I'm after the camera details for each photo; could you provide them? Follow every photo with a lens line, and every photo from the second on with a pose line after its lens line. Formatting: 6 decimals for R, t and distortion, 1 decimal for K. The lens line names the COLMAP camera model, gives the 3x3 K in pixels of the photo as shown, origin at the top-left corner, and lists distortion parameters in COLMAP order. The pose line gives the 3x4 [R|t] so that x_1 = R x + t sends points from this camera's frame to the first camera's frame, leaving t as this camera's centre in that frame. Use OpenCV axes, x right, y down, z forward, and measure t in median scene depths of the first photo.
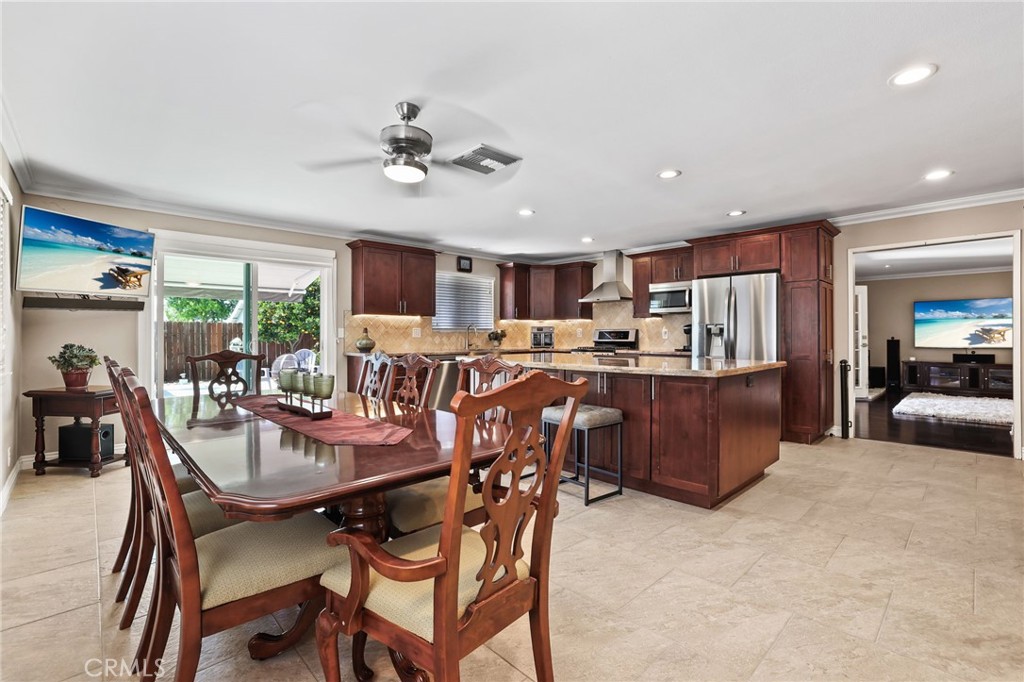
lens RADIAL K [[459.0, 0, 512.0], [0, 459.0, 341.0], [0, 0, 1]] dist [-0.047601, -0.010392]
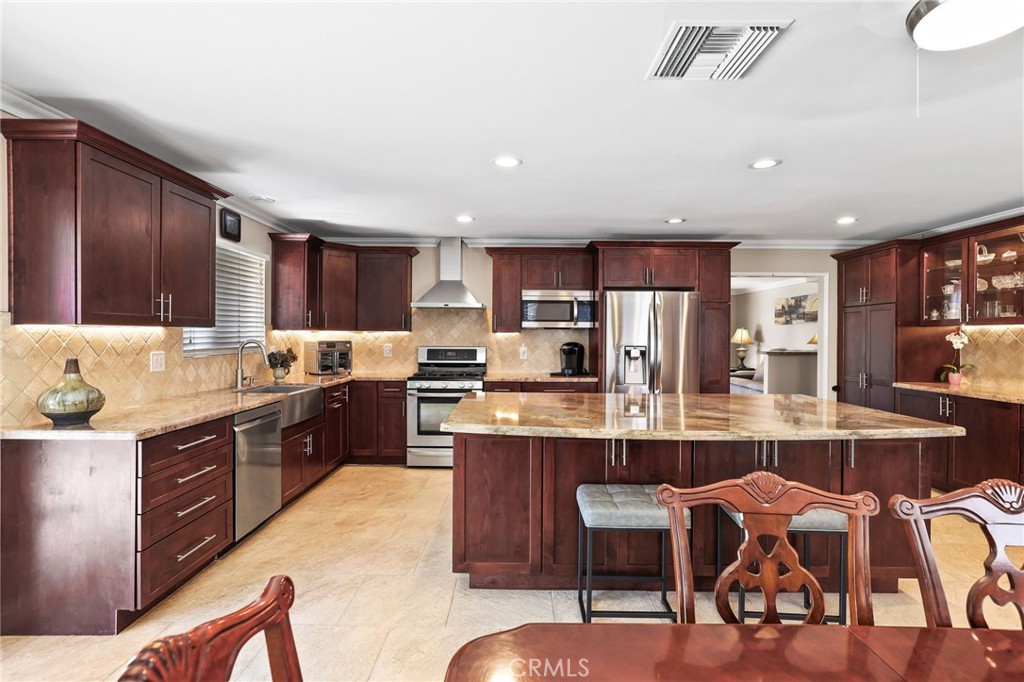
lens RADIAL K [[507.3, 0, 512.0], [0, 507.3, 341.0], [0, 0, 1]] dist [-0.025395, -0.000004]
pose [[0.698594, -0.001260, 0.715517, -0.281089], [0.002035, 0.999998, -0.000227, -0.033060], [-0.715515, 0.001615, 0.698595, 0.357949]]
